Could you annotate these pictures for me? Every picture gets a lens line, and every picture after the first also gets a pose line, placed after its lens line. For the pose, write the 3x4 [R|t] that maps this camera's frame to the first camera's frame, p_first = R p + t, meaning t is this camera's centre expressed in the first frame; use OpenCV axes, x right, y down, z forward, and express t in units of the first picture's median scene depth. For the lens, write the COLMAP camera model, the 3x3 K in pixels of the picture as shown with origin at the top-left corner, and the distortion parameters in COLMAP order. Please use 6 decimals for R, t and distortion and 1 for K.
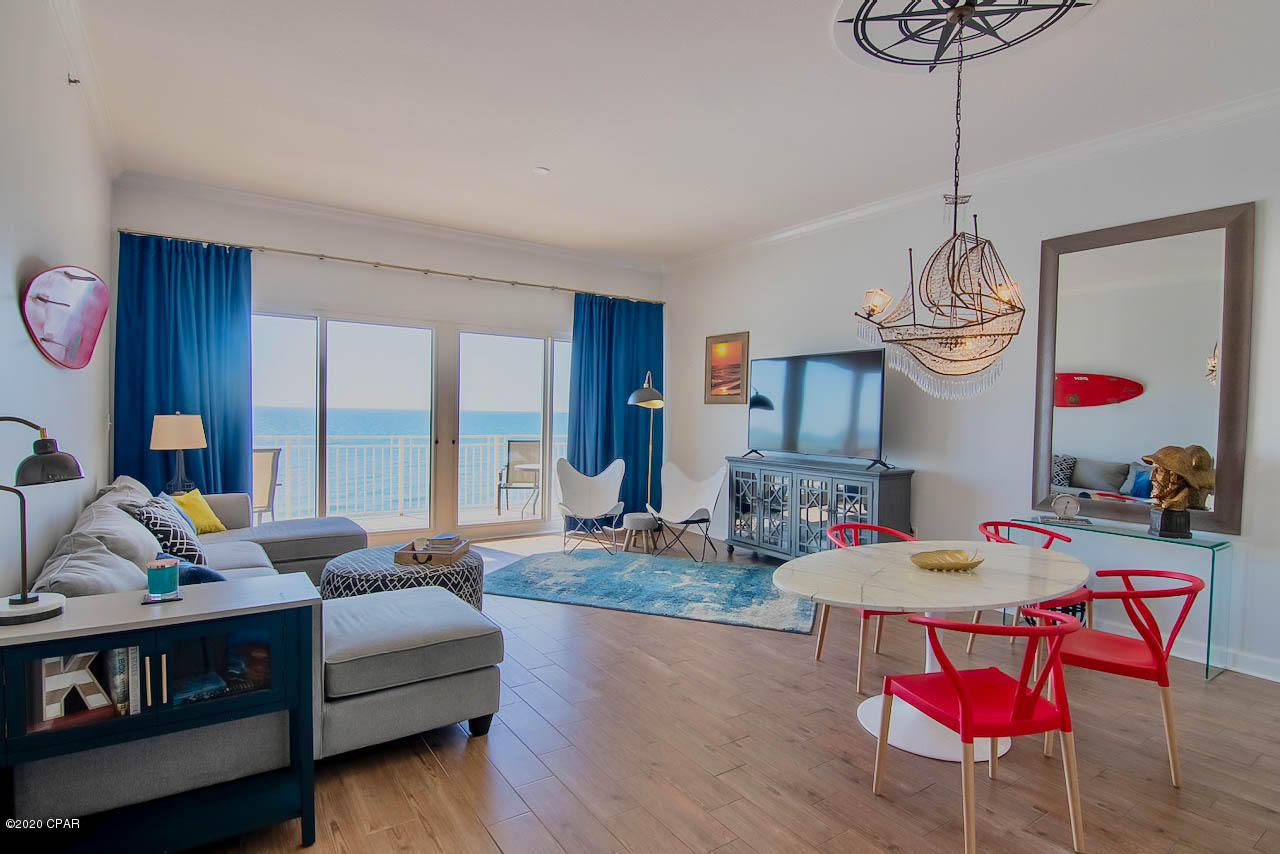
lens RADIAL K [[651.9, 0, 632.6], [0, 651.9, 430.4], [0, 0, 1]] dist [-0.012973, -0.000642]
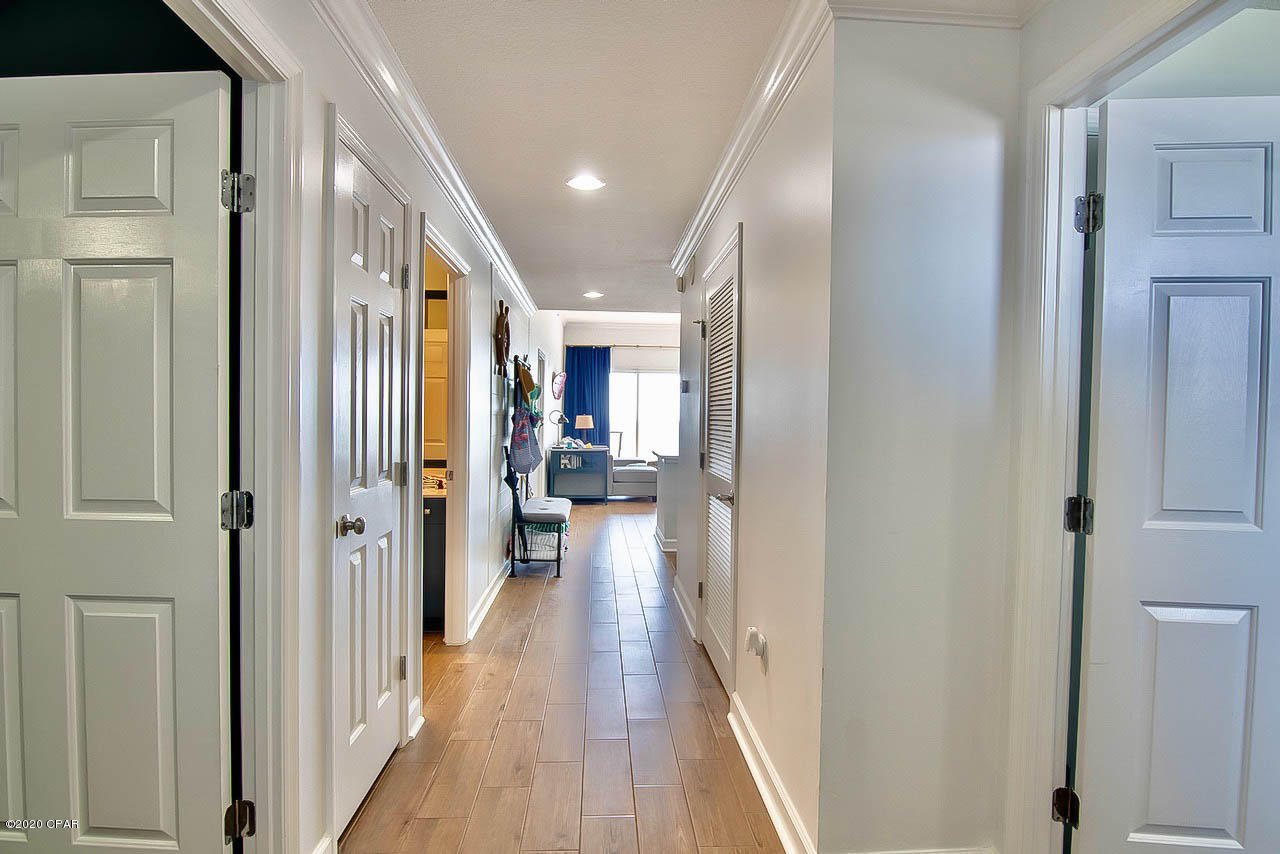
lens RADIAL K [[651.9, 0, 632.6], [0, 651.9, 430.4], [0, 0, 1]] dist [-0.012973, -0.000642]
pose [[0.855587, -0.001501, -0.517658, 0.788554], [-0.006535, 0.999885, -0.013700, 0.067334], [0.517619, 0.015105, 0.855478, -1.095789]]
